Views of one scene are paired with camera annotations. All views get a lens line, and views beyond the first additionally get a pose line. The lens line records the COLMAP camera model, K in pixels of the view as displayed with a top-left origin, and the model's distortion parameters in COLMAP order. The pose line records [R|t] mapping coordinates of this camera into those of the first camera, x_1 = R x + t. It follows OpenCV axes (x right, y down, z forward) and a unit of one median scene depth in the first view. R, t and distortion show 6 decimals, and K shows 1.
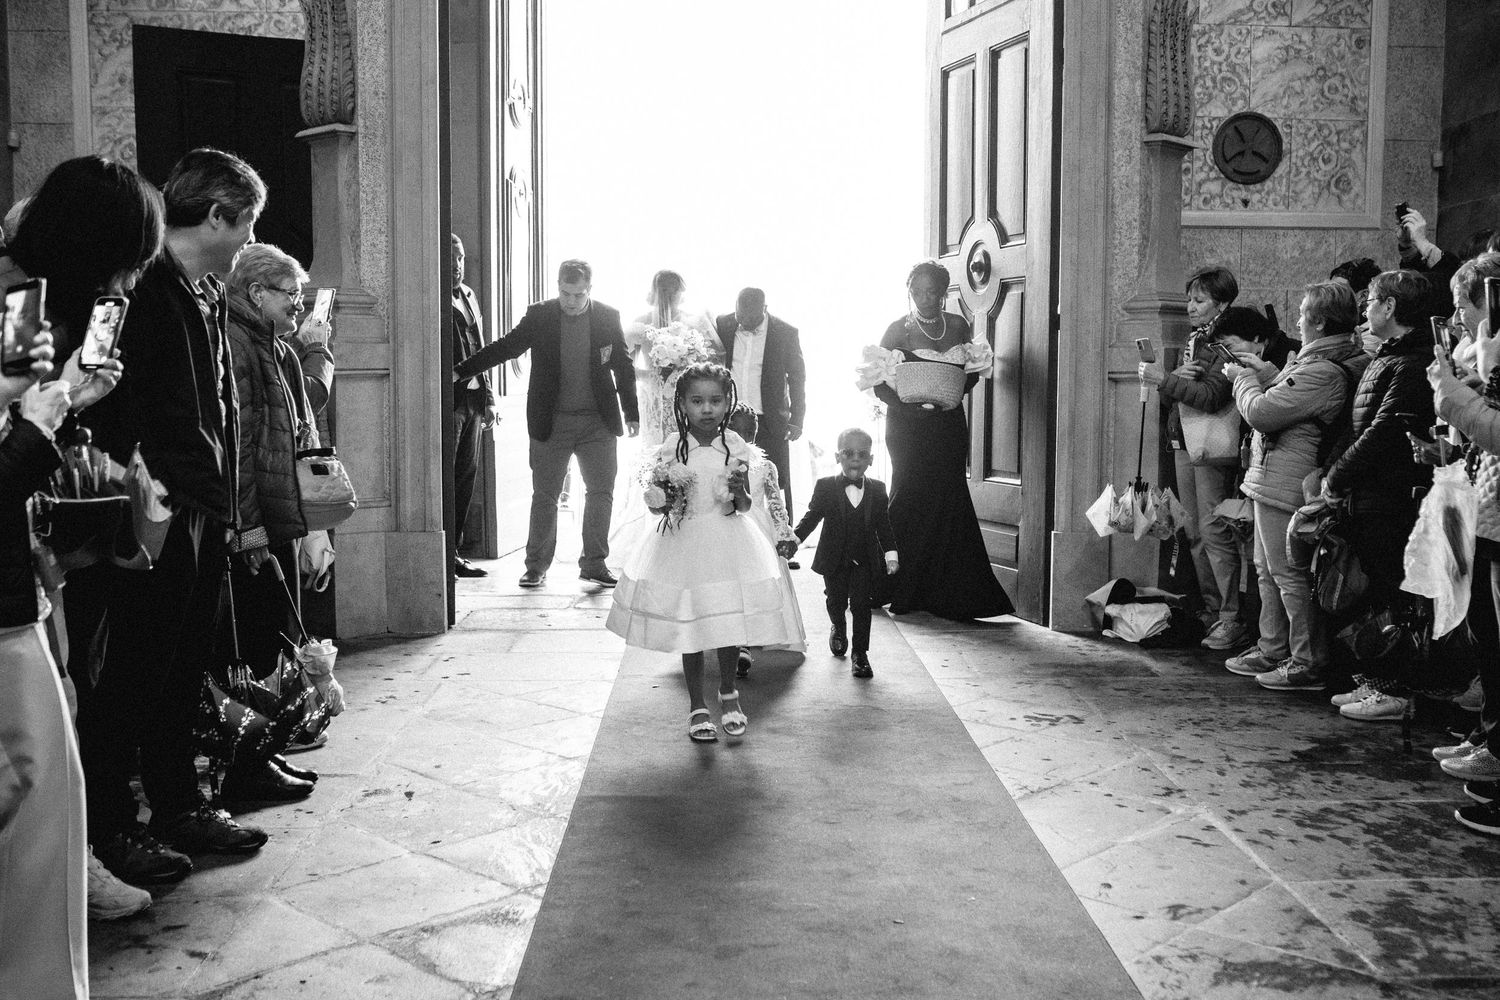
lens RADIAL K [[1589.7, 0, 794.9], [0, 1589.7, 495.8], [0, 0, 1]] dist [0.014695, -0.009913]
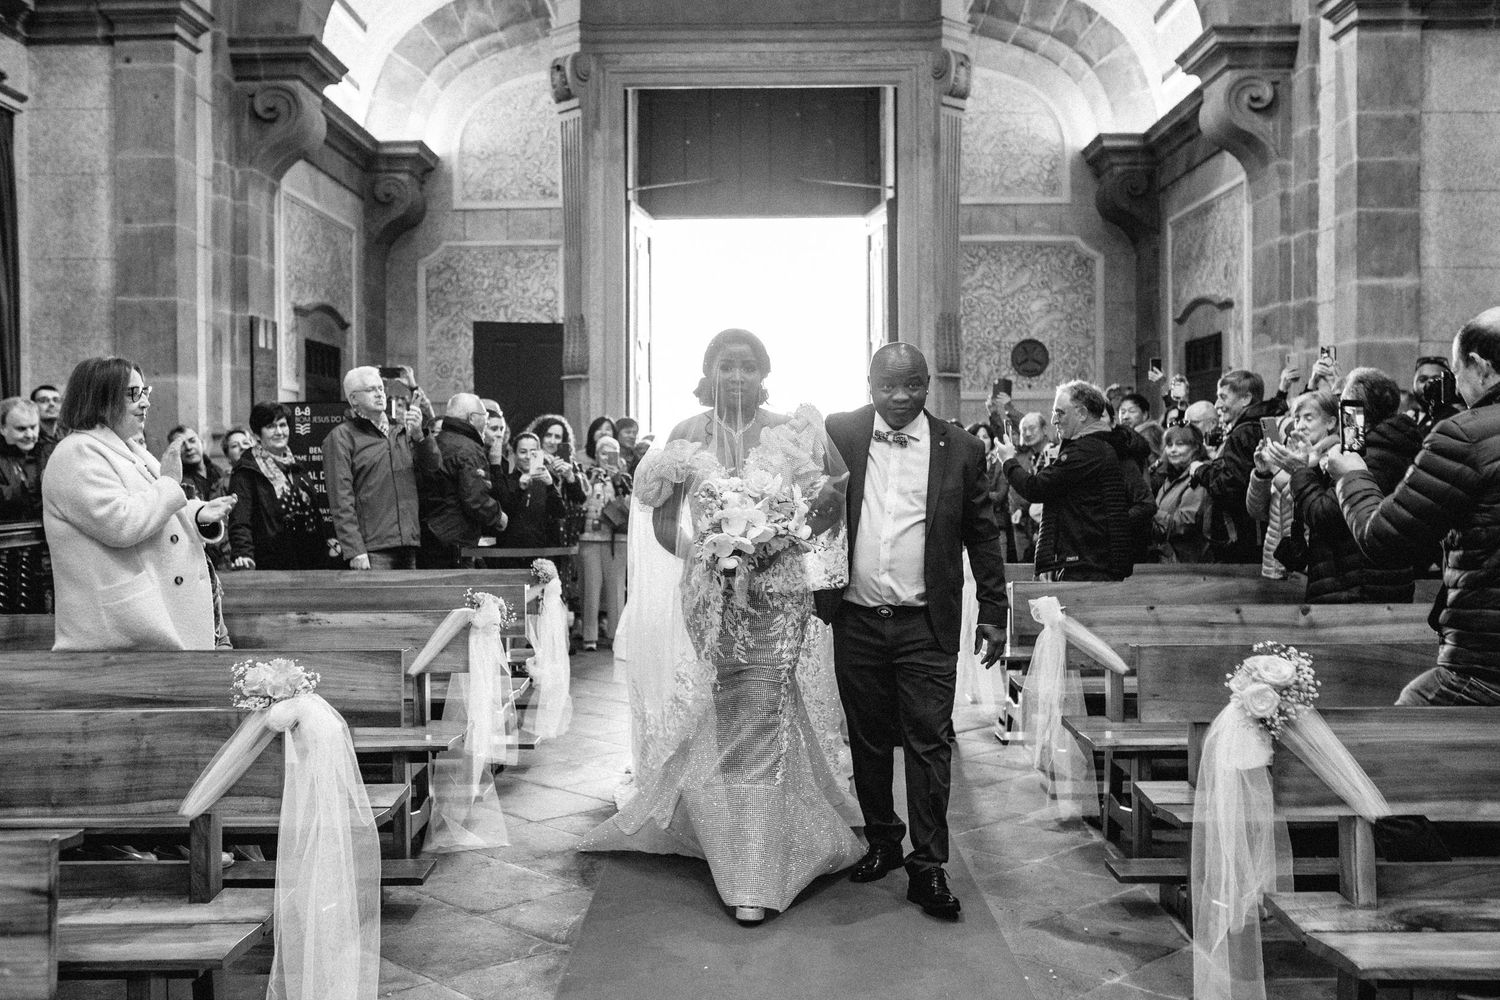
lens RADIAL K [[1494.5, 0, 712.2], [0, 1494.5, 497.8], [0, 0, 1]] dist [-0.016761, 0.035921]
pose [[0.997288, -0.007643, -0.073203, 0.039168], [0.003291, 0.998230, -0.059382, 0.049257], [0.073527, 0.058980, 0.995548, -0.767653]]
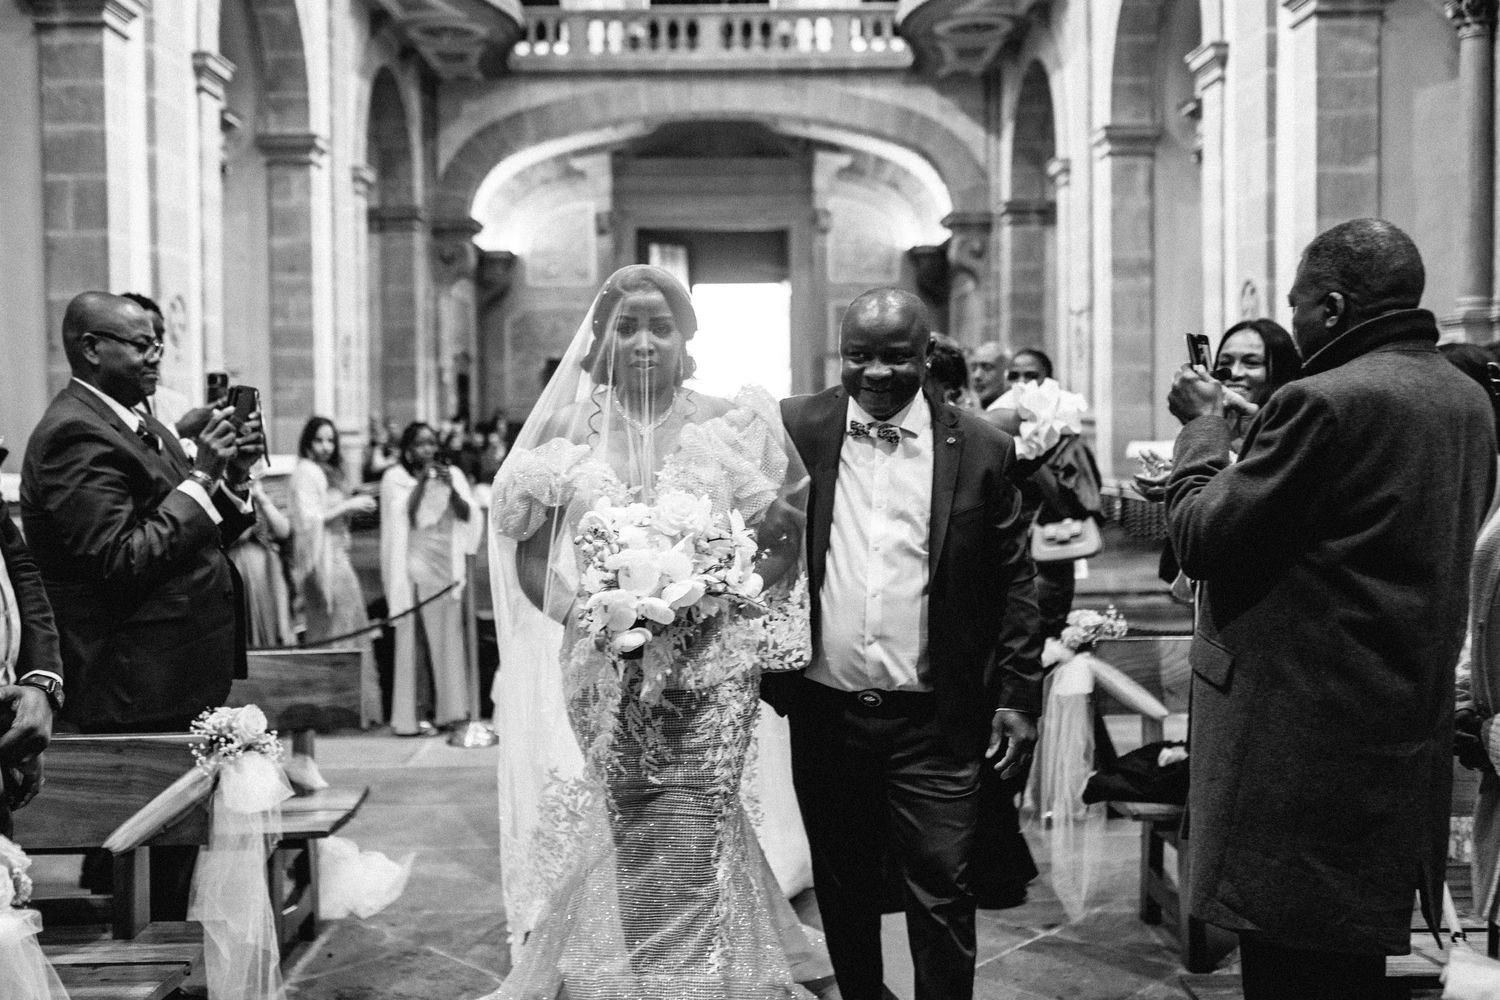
lens RADIAL K [[1470.0, 0, 740.8], [0, 1470.0, 458.0], [0, 0, 1]] dist [0.008430, 0.012323]
pose [[0.999610, -0.015004, -0.023551, 0.085196], [0.013593, 0.998168, -0.058951, 0.109883], [0.024393, 0.058608, 0.997983, -1.863037]]
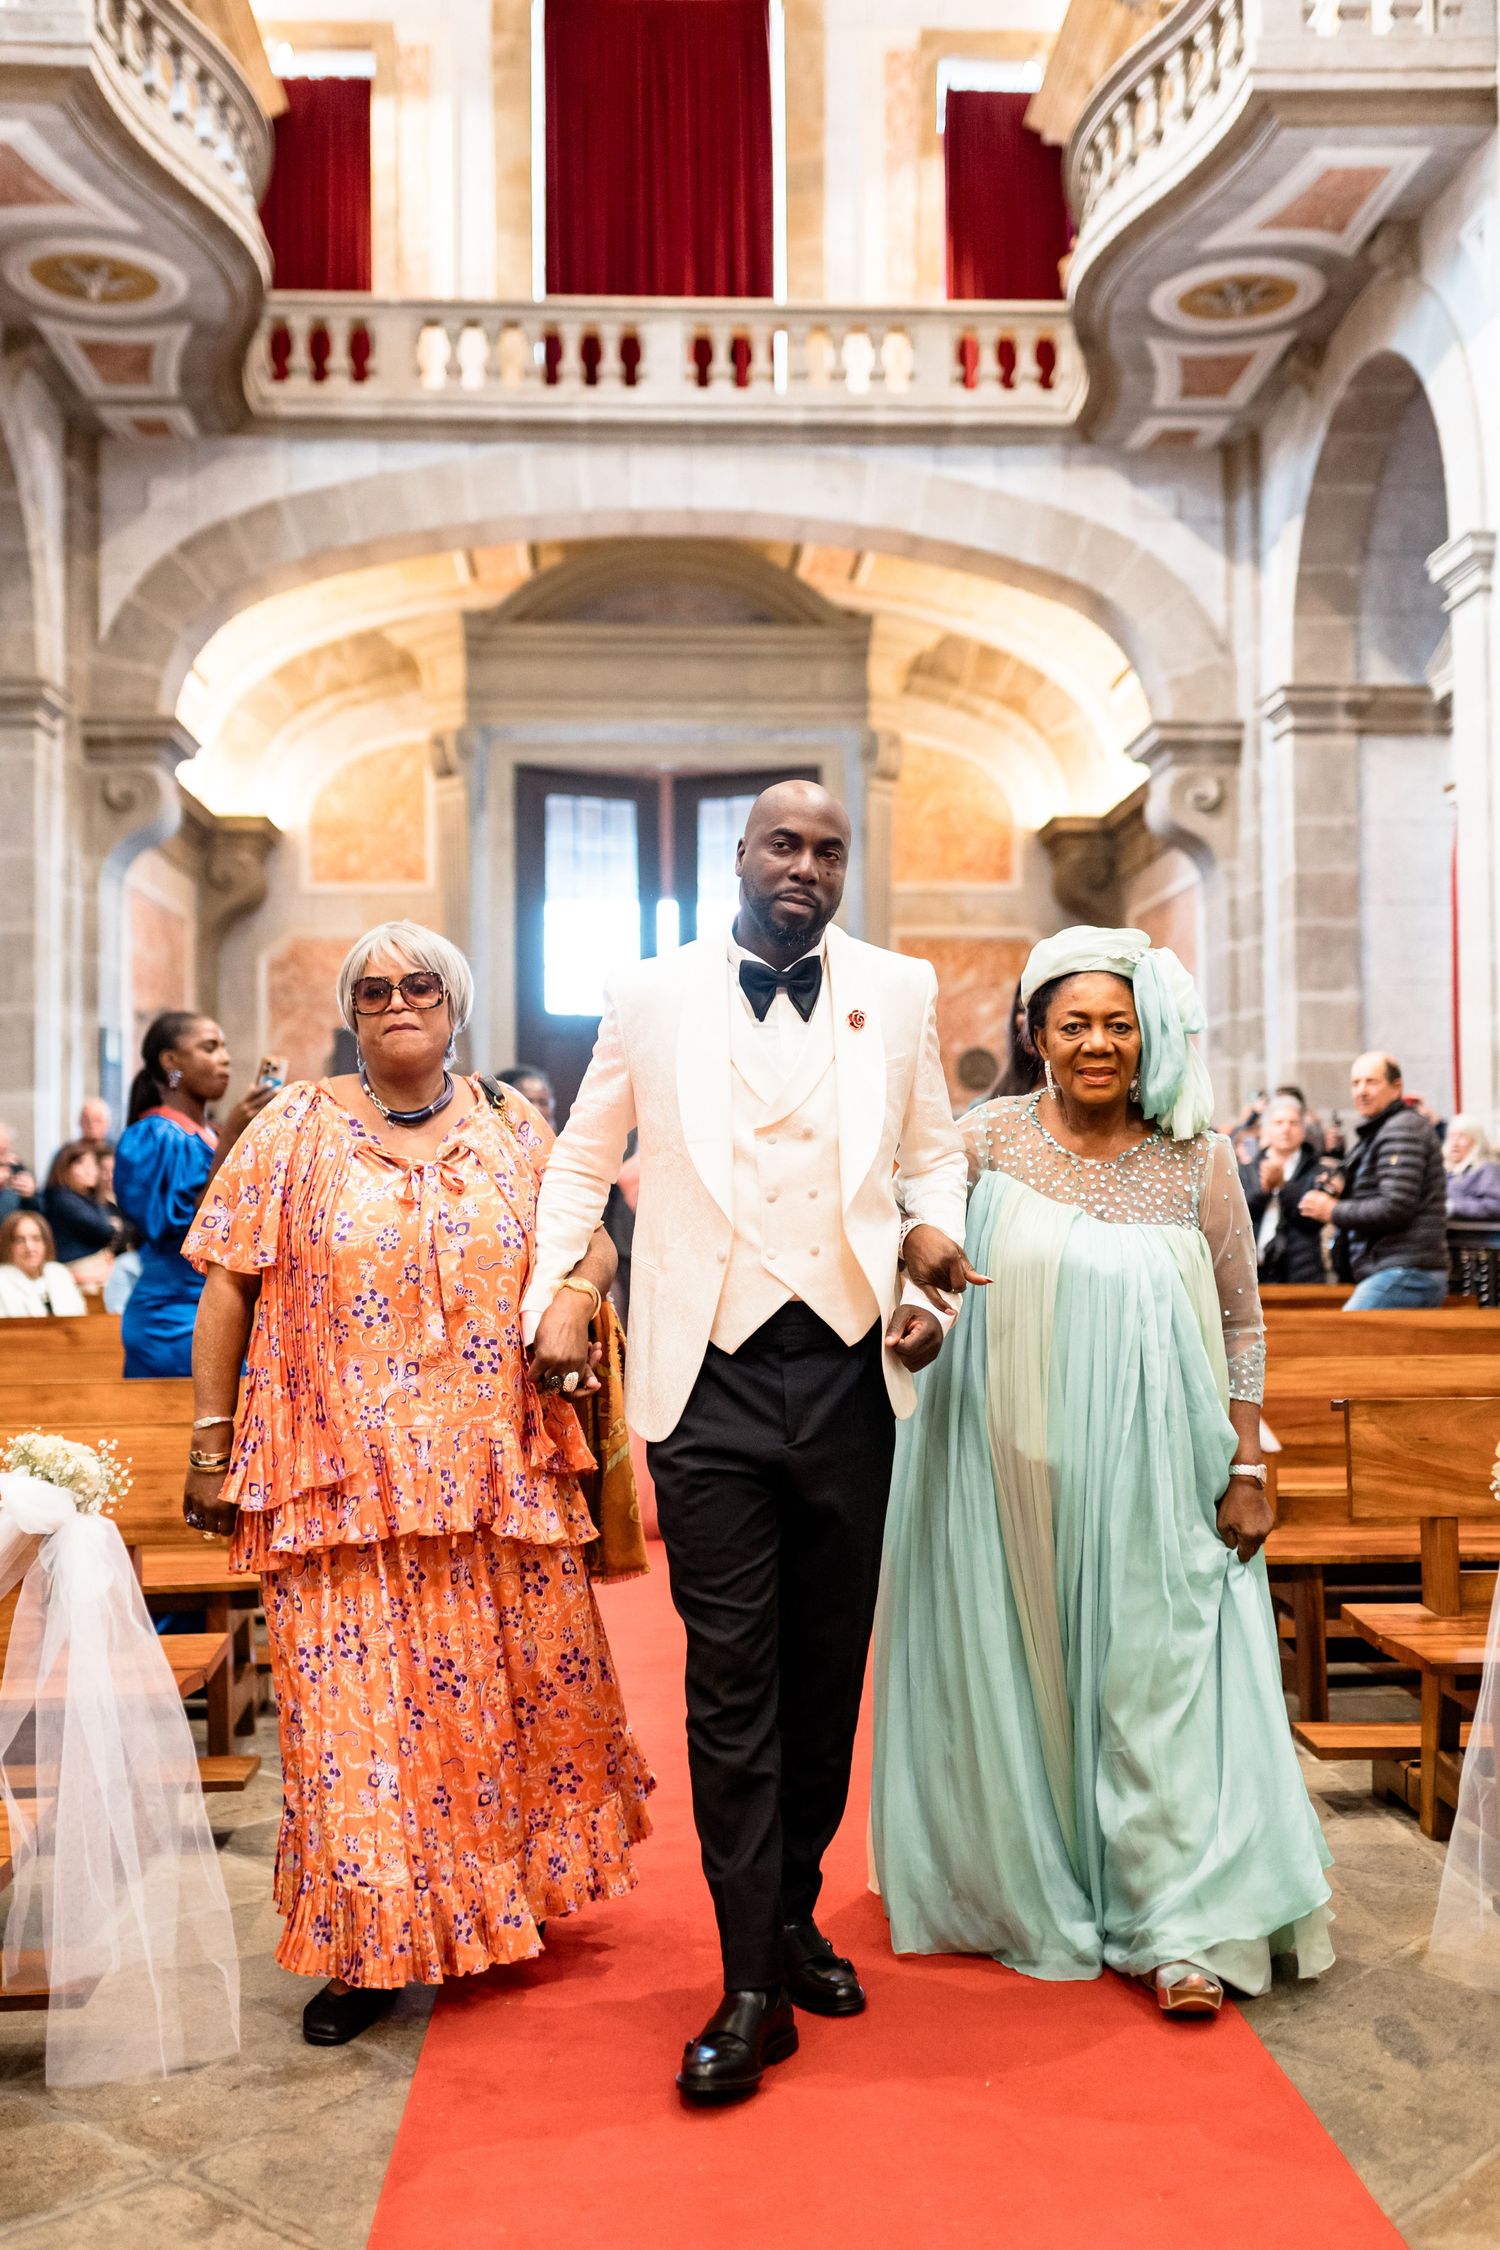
lens RADIAL K [[2164.6, 0, 738.0], [0, 2164.6, 1135.4], [0, 0, 1]] dist [0.004362, -0.024314]
pose [[0.999933, -0.011079, 0.003438, 0.033454], [0.011399, 0.993435, -0.113826, 0.094793], [-0.002154, 0.113858, 0.993495, -1.166961]]
